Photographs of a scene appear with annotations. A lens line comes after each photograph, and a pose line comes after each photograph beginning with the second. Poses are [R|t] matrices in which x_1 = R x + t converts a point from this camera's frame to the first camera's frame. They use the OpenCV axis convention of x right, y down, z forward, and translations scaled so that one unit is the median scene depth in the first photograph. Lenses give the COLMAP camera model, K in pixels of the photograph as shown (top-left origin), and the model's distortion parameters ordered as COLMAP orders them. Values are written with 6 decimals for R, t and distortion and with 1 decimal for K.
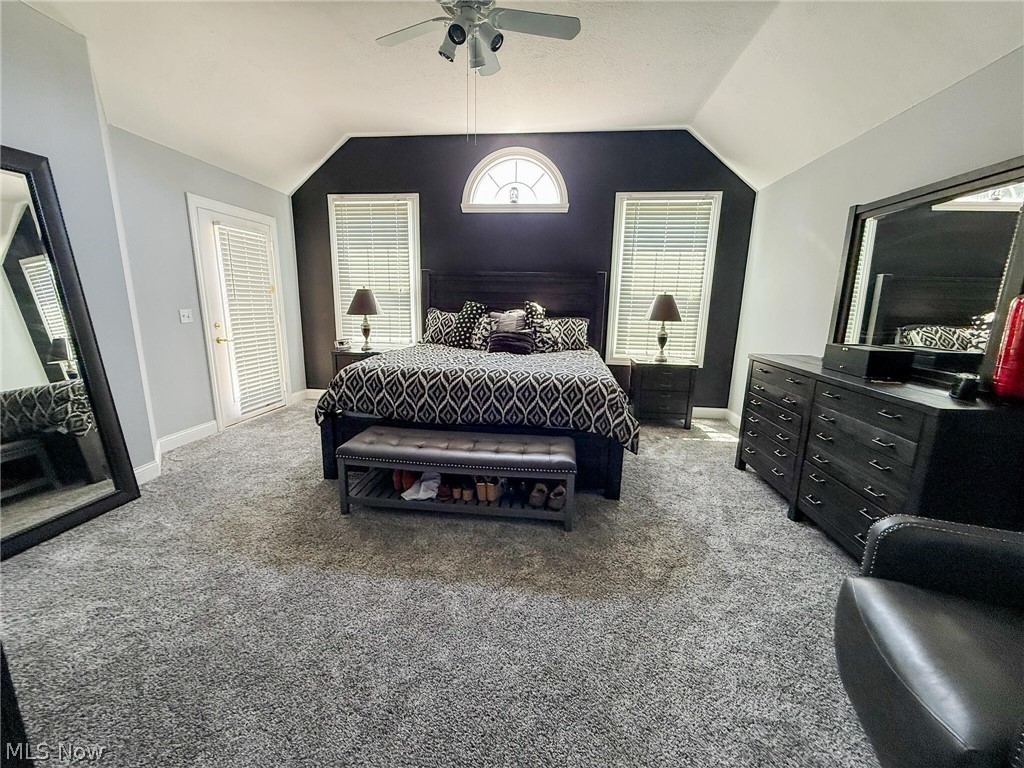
lens RADIAL K [[407.6, 0, 513.7], [0, 407.6, 382.7], [0, 0, 1]] dist [-0.007713, 0.000008]
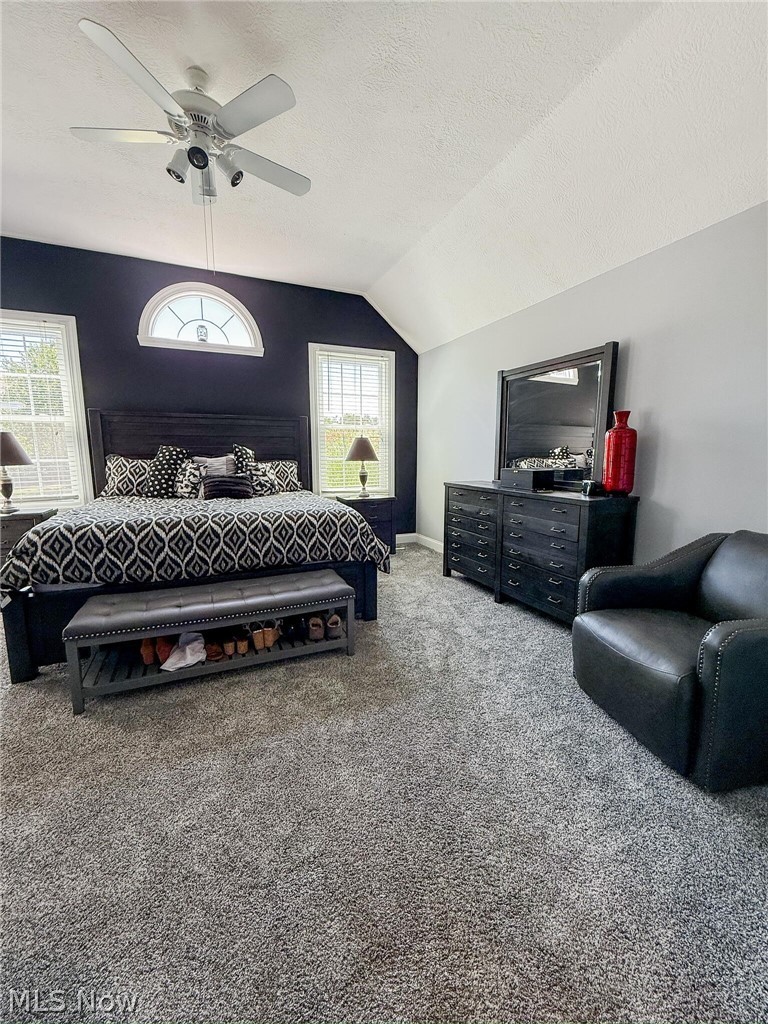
lens RADIAL K [[407.6, 0, 386.3], [0, 407.6, 512.1], [0, 0, 1]] dist [-0.007713, 0.000008]
pose [[0.859838, -0.093656, 0.501904, -0.242686], [0.118225, 0.992837, -0.017273, 0.024380], [-0.496691, 0.074189, 0.864751, 0.019013]]
